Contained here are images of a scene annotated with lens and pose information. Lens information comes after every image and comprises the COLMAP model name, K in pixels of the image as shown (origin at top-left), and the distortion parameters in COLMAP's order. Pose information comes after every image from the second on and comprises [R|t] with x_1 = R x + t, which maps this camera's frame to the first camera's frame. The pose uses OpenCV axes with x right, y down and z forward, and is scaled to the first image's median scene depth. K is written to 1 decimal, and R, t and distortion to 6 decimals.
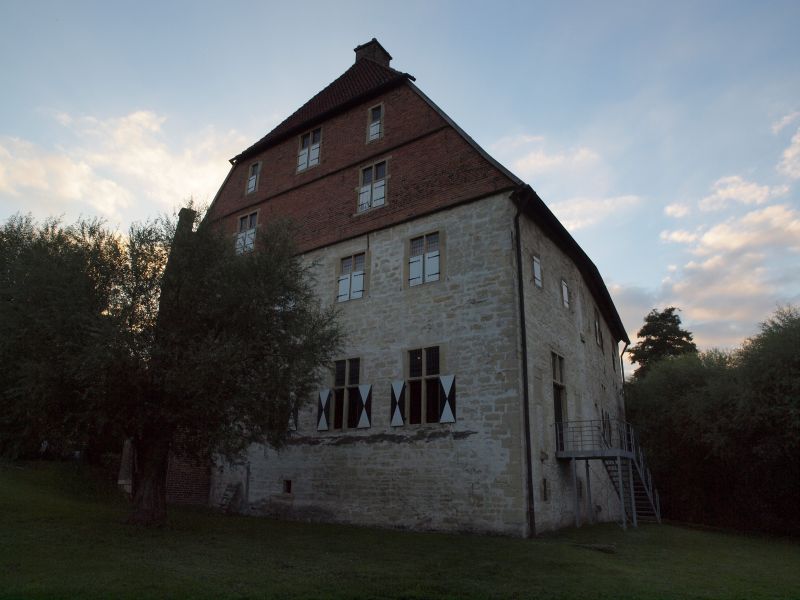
lens RADIAL K [[565.0, 0, 400.0], [0, 565.0, 300.0], [0, 0, 1]] dist [-0.134015, 0.111996]
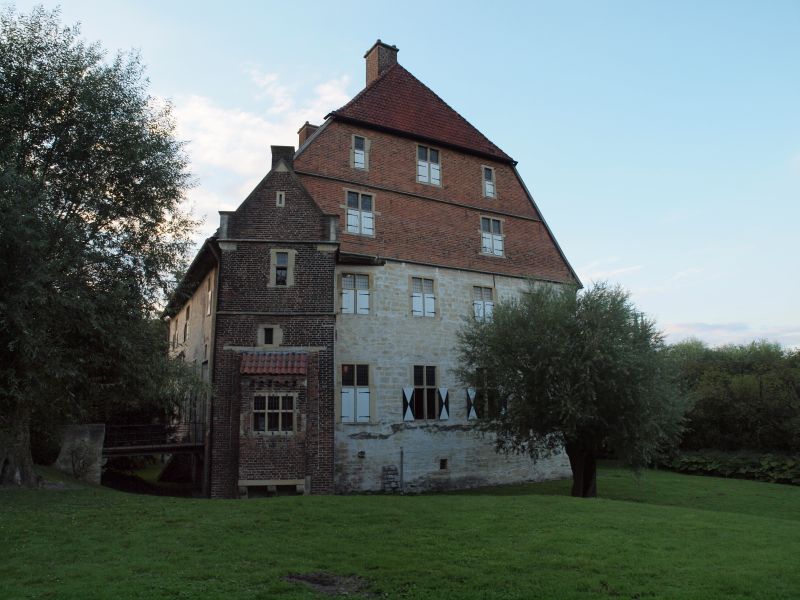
lens RADIAL K [[565.0, 0, 400.0], [0, 565.0, 300.0], [0, 0, 1]] dist [-0.134015, 0.111996]
pose [[0.424597, 0.150661, 0.892759, -1.348001], [-0.276059, 0.960646, -0.030823, 0.044379], [-0.862269, -0.233367, 0.449479, 0.574171]]
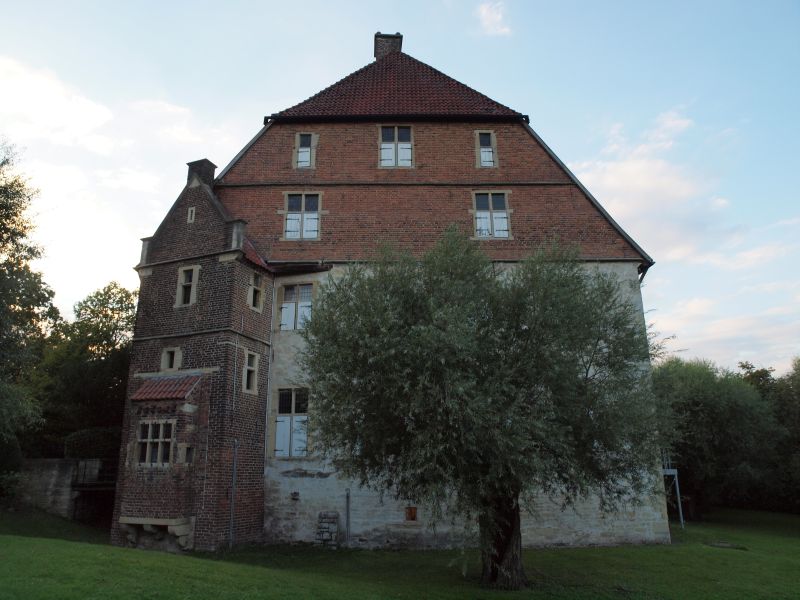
lens RADIAL K [[565.0, 0, 400.0], [0, 565.0, 300.0], [0, 0, 1]] dist [-0.134015, 0.111996]
pose [[0.805455, 0.139574, 0.575987, -0.775445], [-0.166772, 0.985979, -0.005712, -0.016149], [-0.568708, -0.091458, 0.817439, 0.252382]]
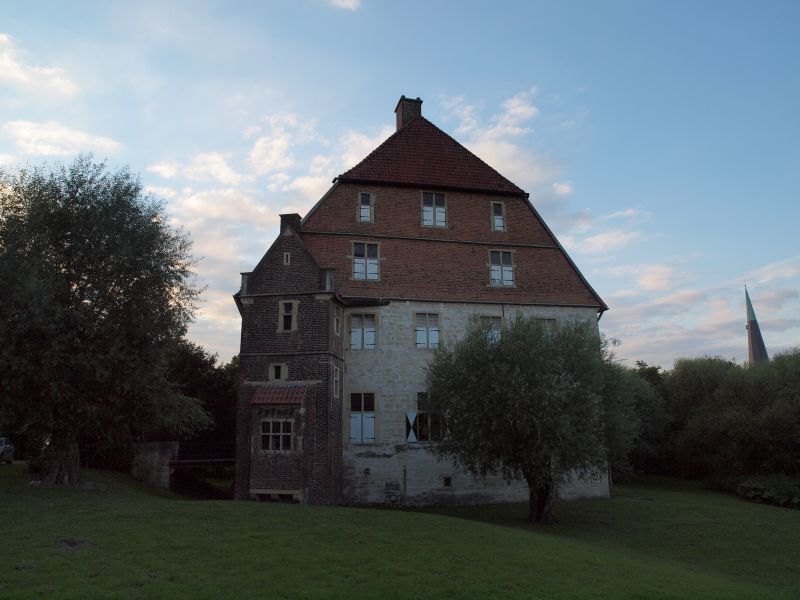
lens RADIAL K [[565.0, 0, 400.0], [0, 565.0, 300.0], [0, 0, 1]] dist [-0.134015, 0.111996]
pose [[0.676591, 0.136399, 0.723616, -1.274306], [-0.219249, 0.975440, 0.021134, -0.101328], [-0.702961, -0.172951, 0.689880, 0.196927]]
